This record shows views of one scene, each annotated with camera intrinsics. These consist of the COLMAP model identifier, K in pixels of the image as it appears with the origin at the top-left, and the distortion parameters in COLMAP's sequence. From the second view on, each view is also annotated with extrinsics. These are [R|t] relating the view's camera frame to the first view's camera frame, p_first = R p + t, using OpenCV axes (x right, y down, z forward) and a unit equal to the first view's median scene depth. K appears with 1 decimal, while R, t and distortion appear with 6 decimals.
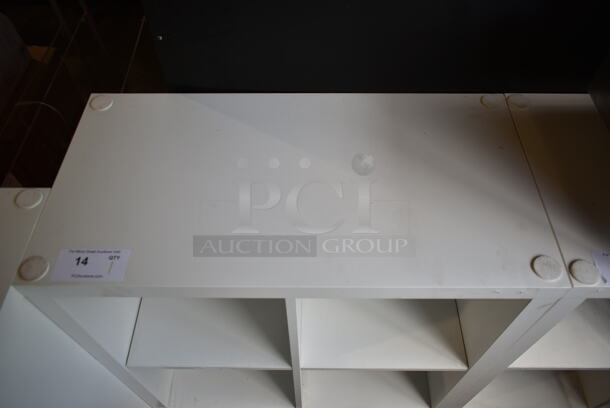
lens RADIAL K [[467.8, 0, 305.0], [0, 467.8, 204.0], [0, 0, 1]] dist [-0.001240, -0.006828]
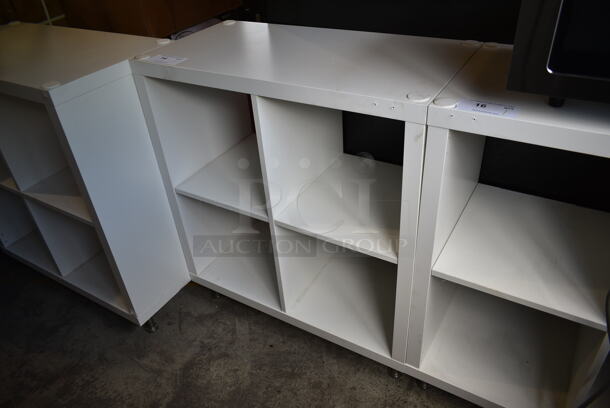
lens RADIAL K [[463.6, 0, 305.0], [0, 463.6, 204.0], [0, 0, 1]] dist [-0.004829, -0.005902]
pose [[0.859026, 0.251223, -0.446051, 0.616697], [-0.376248, 0.900671, -0.217324, 0.554211], [0.347148, 0.354512, 0.868222, -0.084946]]
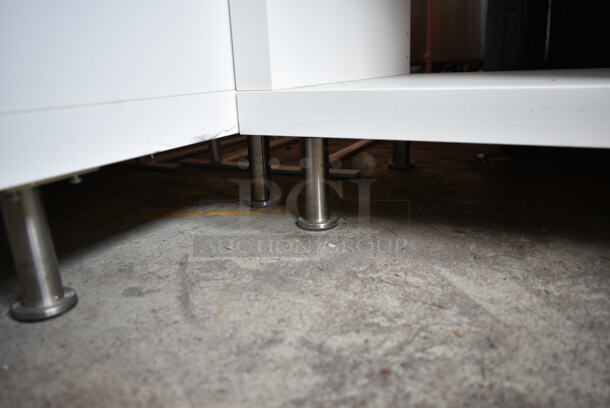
lens RADIAL K [[467.8, 0, 305.0], [0, 467.8, 204.0], [0, 0, 1]] dist [-0.001240, -0.006828]
pose [[0.888304, 0.099124, -0.448432, -0.165790], [-0.349090, 0.780205, -0.519054, 0.850206], [0.298418, 0.617621, 0.727662, 1.080079]]
